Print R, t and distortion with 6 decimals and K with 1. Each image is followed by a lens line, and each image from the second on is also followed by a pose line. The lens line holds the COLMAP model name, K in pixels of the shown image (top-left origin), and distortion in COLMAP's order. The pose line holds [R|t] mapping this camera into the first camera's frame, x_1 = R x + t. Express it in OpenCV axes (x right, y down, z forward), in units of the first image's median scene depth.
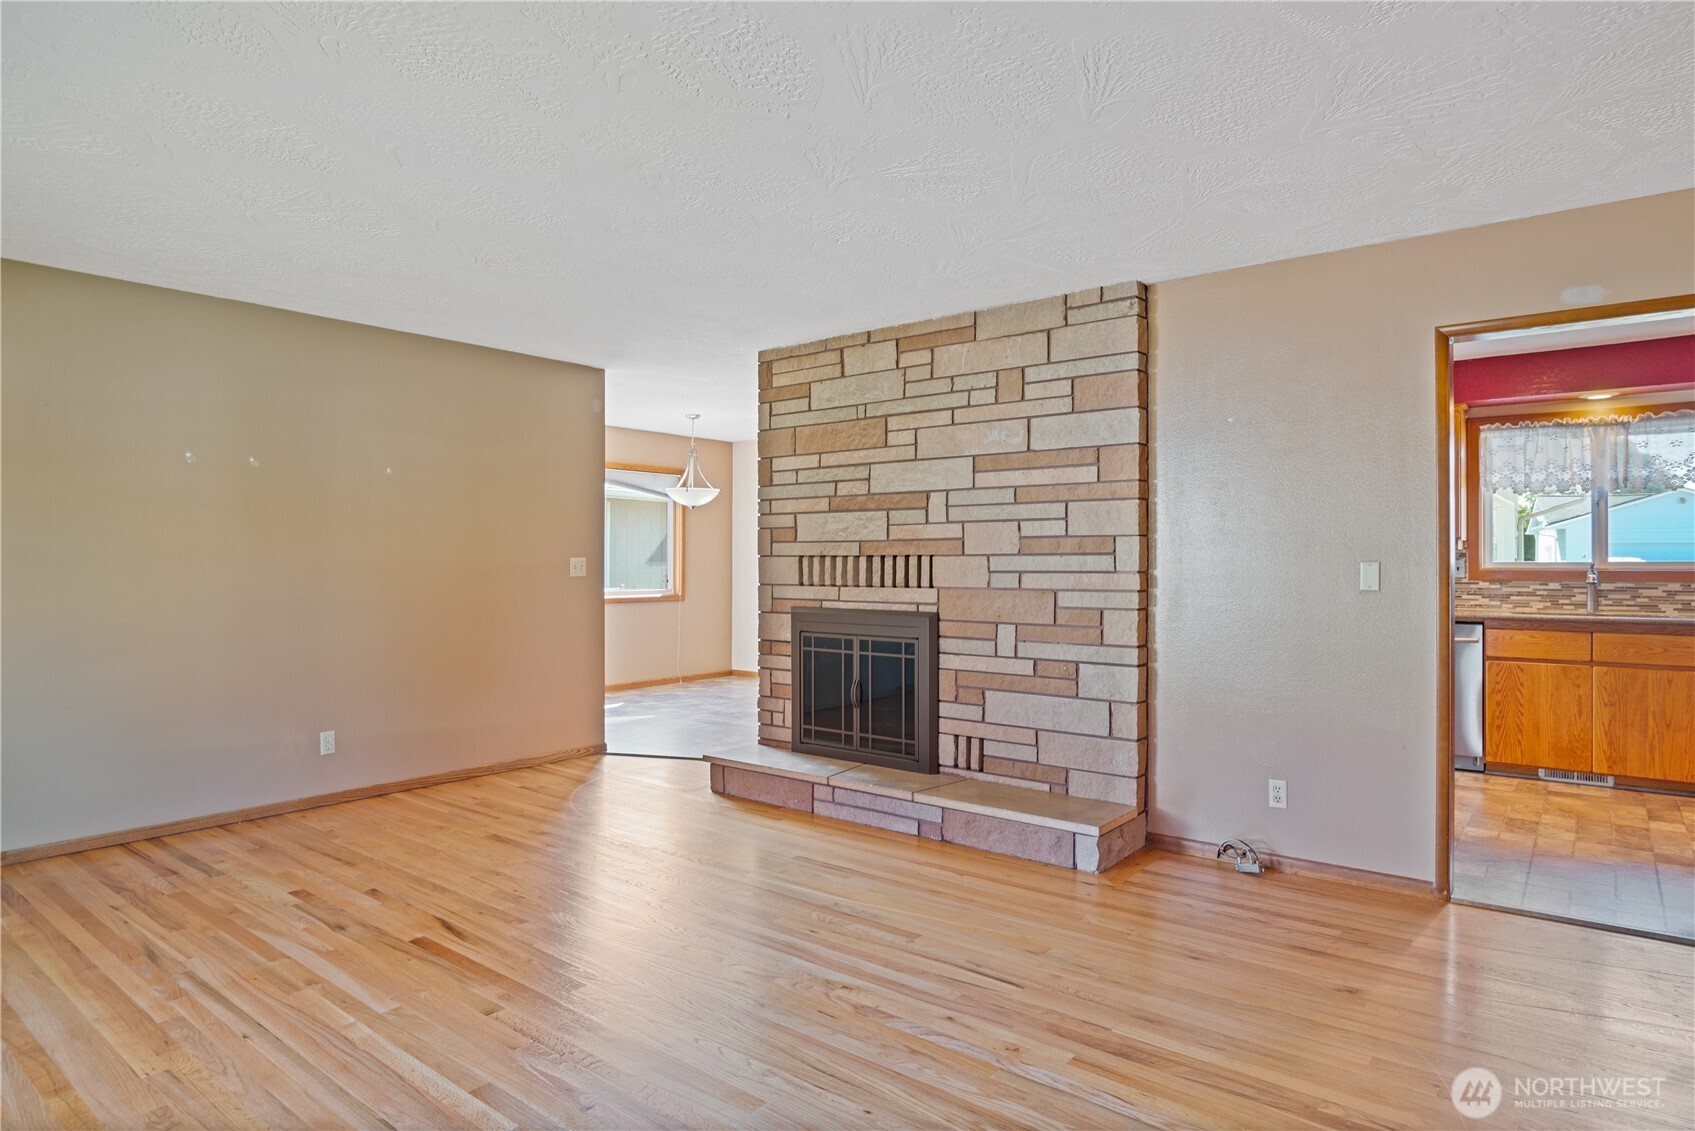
lens RADIAL K [[962.1, 0, 842.1], [0, 962.1, 556.1], [0, 0, 1]] dist [-0.019438, -0.005265]
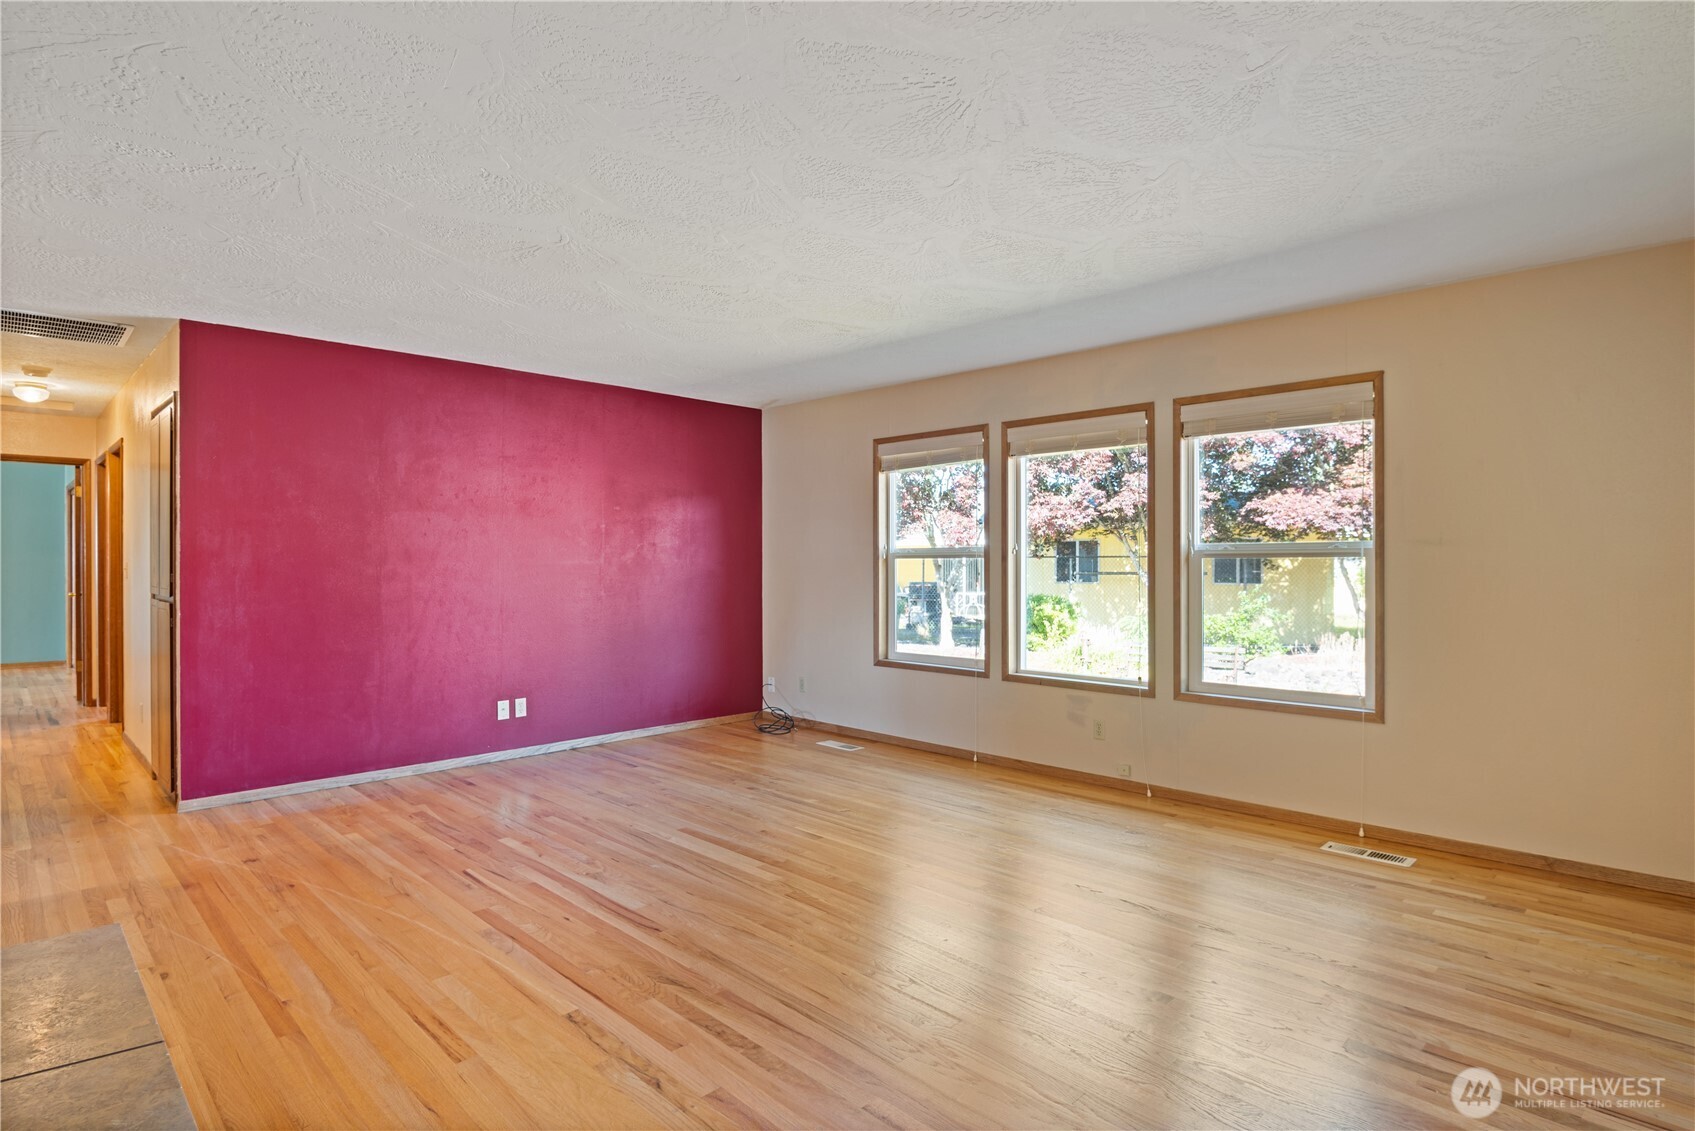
lens RADIAL K [[876.6, 0, 842.7], [0, 876.6, 567.1], [0, 0, 1]] dist [-0.012629, -0.000427]
pose [[-0.993812, -0.002345, 0.111047, -0.305552], [-0.002134, 0.999996, 0.002018, 0.004268], [-0.111051, 0.001769, -0.993813, 1.347397]]
